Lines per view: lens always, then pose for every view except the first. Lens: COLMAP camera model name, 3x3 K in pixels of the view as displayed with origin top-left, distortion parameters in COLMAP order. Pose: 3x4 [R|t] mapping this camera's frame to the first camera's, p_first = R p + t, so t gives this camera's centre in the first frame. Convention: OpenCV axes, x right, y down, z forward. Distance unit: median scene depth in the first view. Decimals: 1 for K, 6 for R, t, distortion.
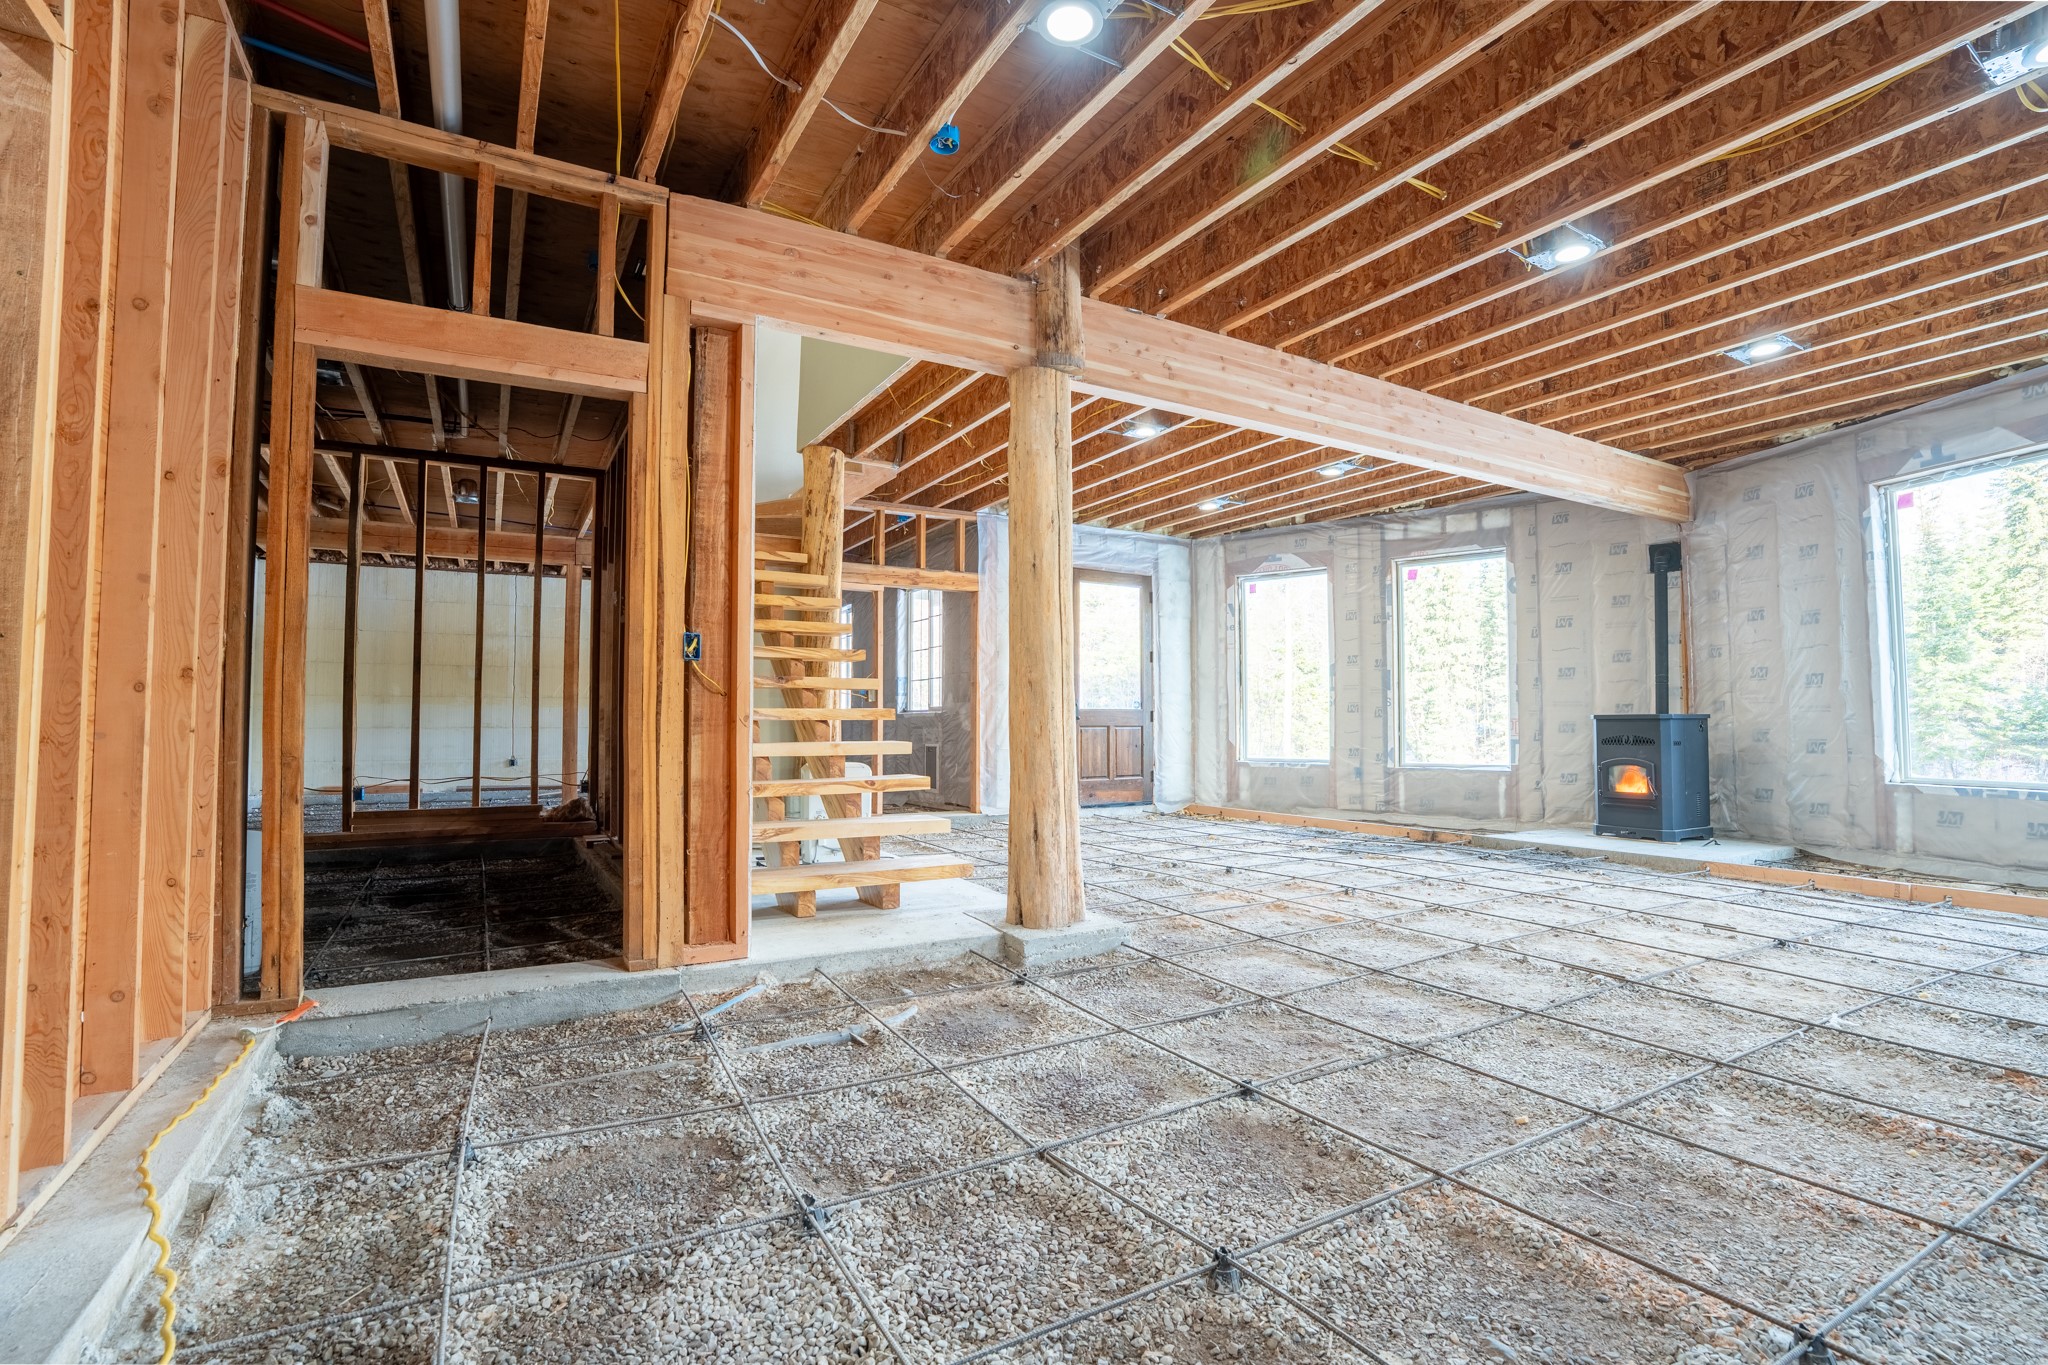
lens RADIAL K [[944.6, 0, 994.2], [0, 944.6, 680.7], [0, 0, 1]] dist [-0.030295, 0.000089]
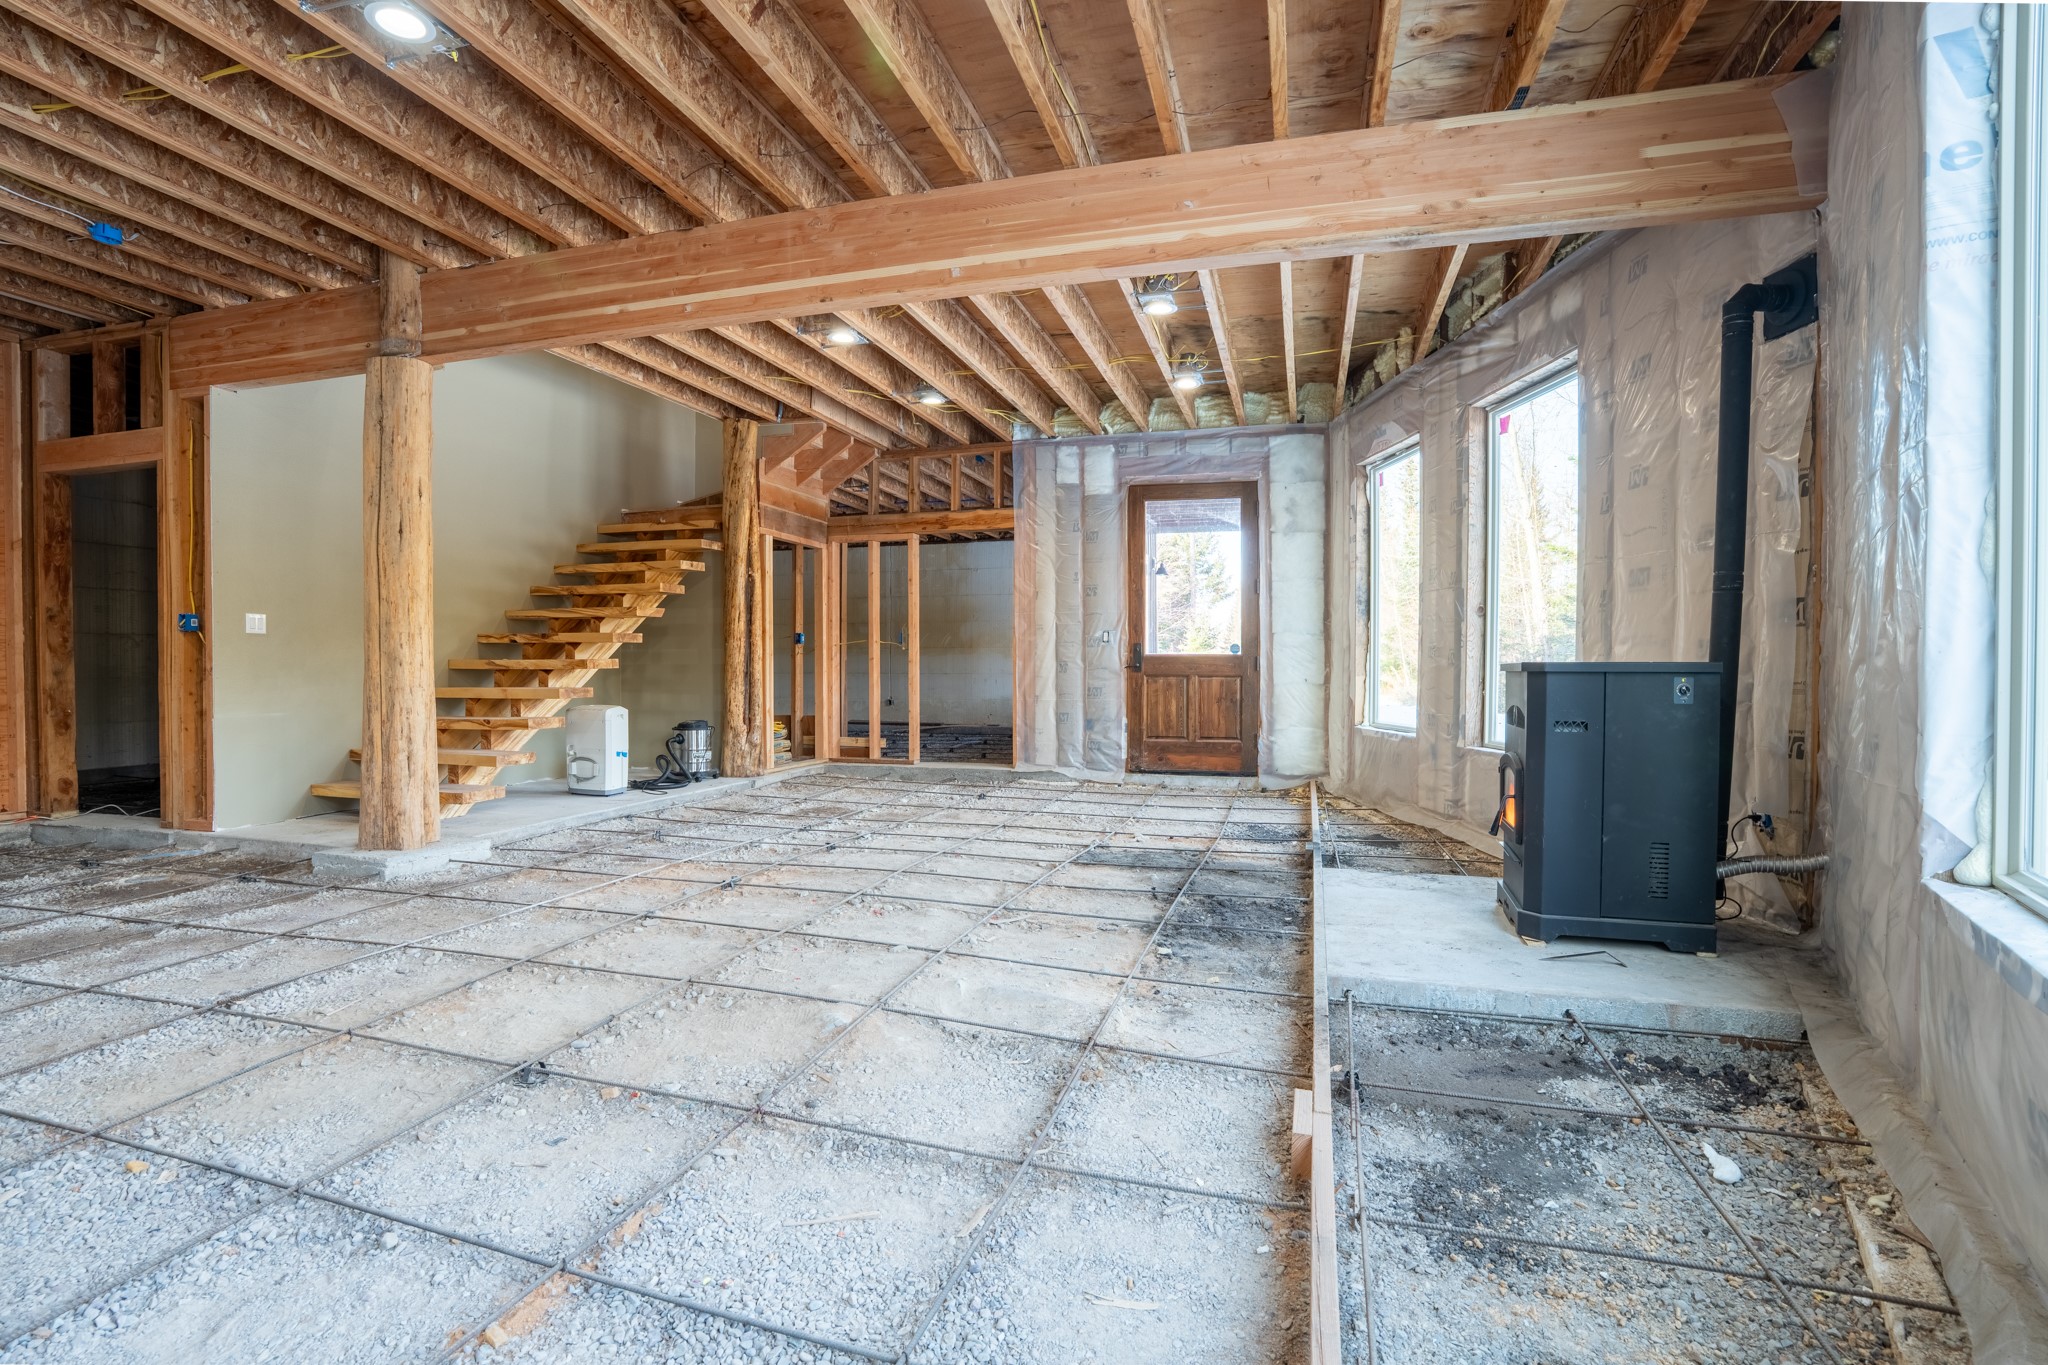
lens RADIAL K [[944.6, 0, 994.2], [0, 944.6, 680.7], [0, 0, 1]] dist [-0.030295, 0.000089]
pose [[0.686380, 0.013643, -0.727115, 0.639649], [0.025218, 0.998776, 0.042545, 0.014541], [0.726806, -0.047539, 0.685196, 0.345847]]
